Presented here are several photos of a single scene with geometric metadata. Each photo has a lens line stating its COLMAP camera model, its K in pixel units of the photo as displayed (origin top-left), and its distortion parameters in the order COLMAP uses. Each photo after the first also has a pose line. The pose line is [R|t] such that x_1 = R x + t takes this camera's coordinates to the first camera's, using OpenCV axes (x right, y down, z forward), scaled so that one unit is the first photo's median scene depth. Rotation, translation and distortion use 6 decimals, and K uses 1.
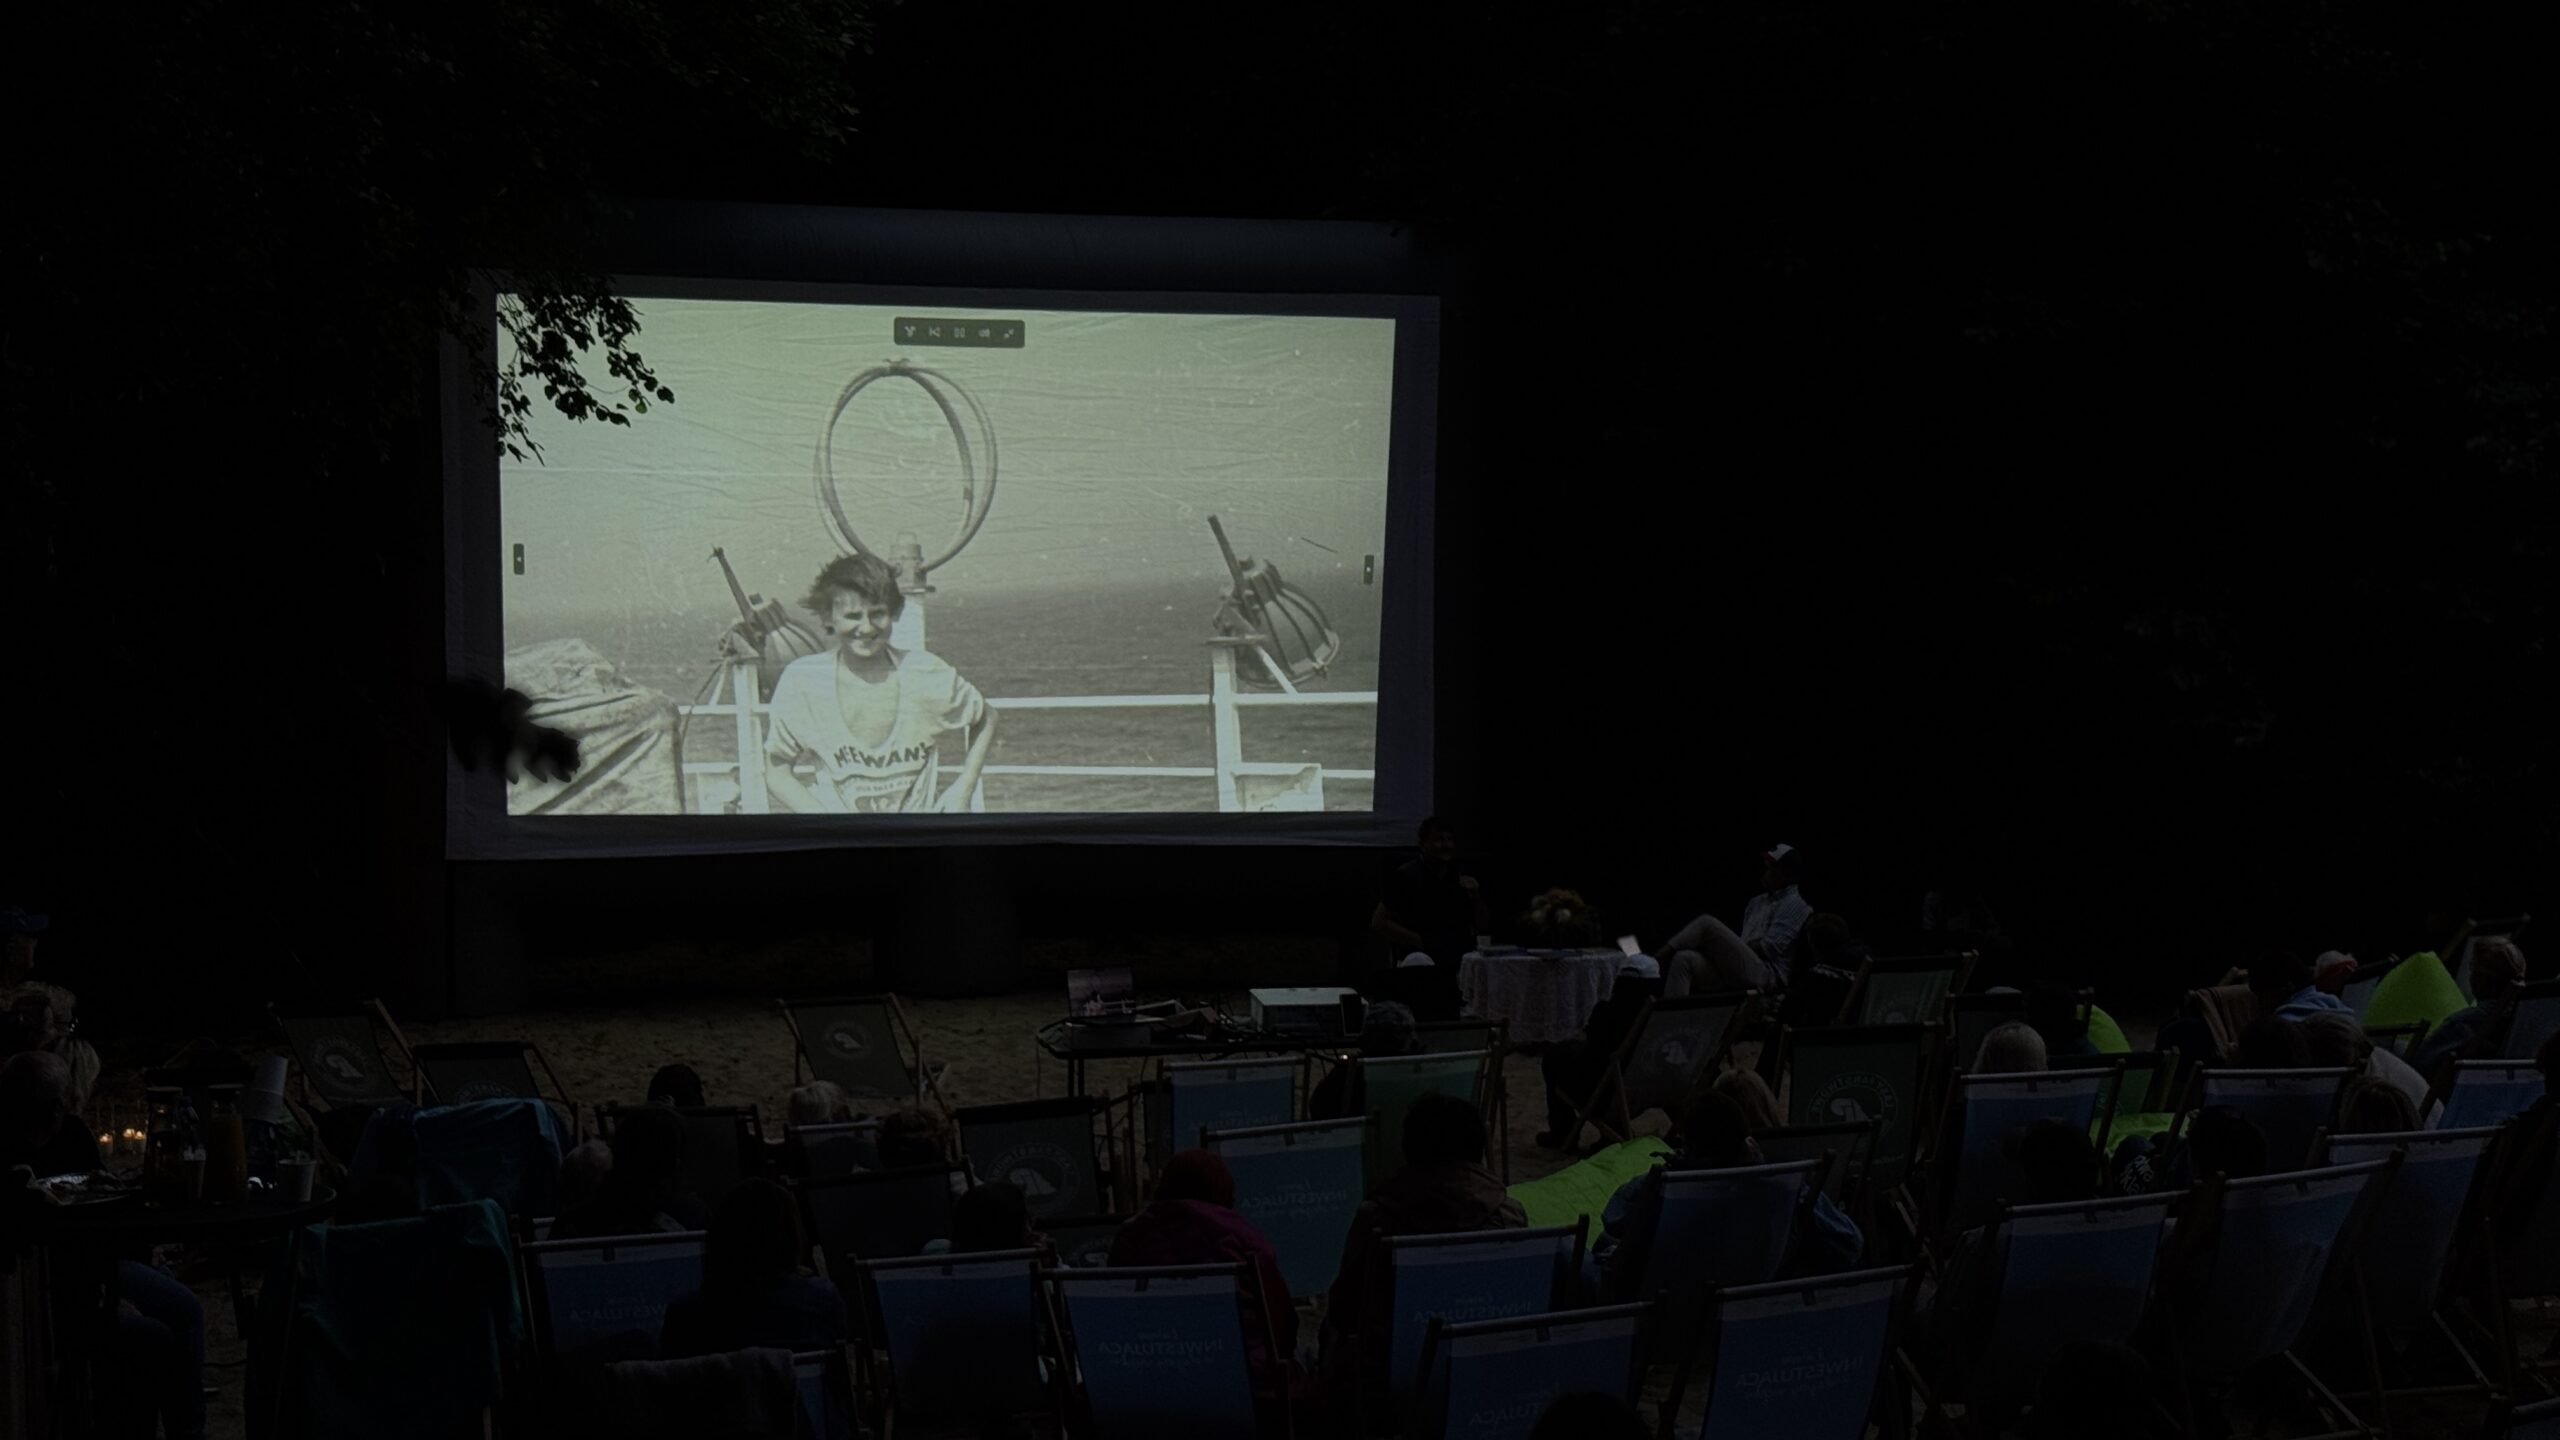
lens RADIAL K [[3533.9, 0, 1287.6], [0, 3533.9, 735.3], [0, 0, 1]] dist [0.141739, 0.000000]
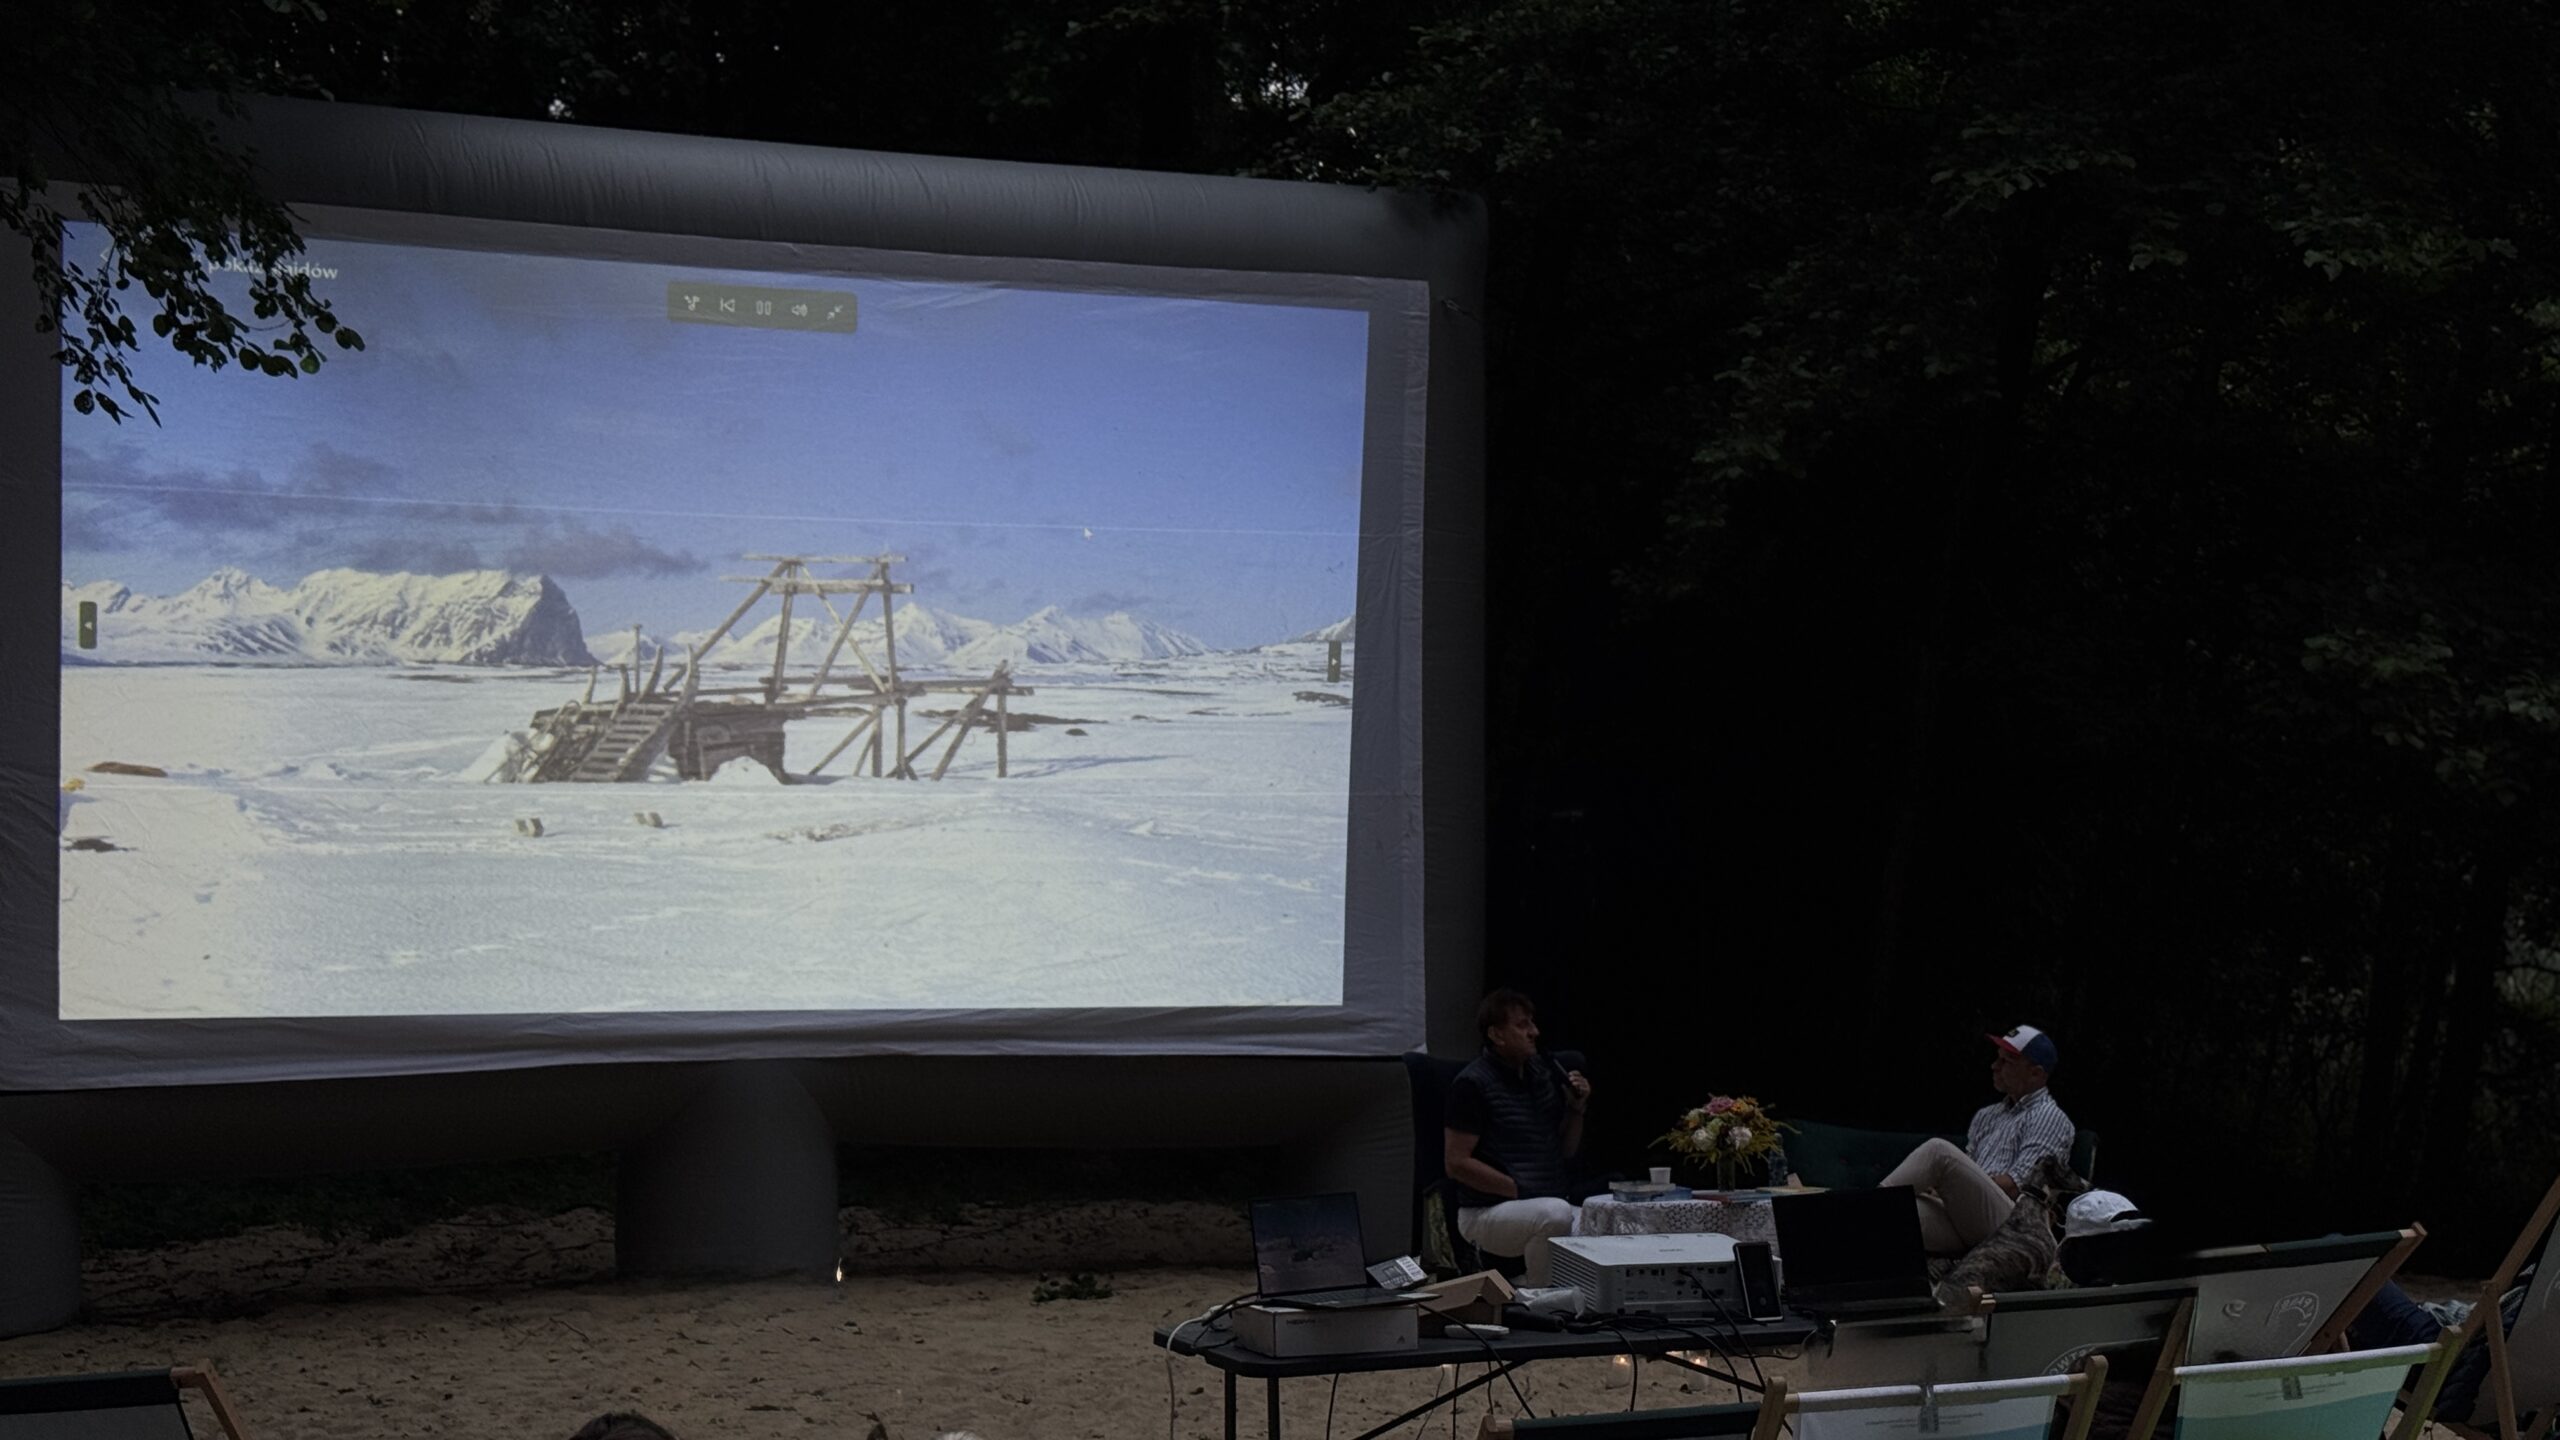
lens RADIAL K [[3533.9, 0, 1272.0], [0, 3533.9, 694.3], [0, 0, 1]] dist [0.141739, 0.000000]
pose [[0.990871, 0.000261, 0.134814, -0.098251], [0.012603, 0.995439, -0.094559, 0.030600], [-0.134224, 0.095395, 0.986349, 0.353841]]
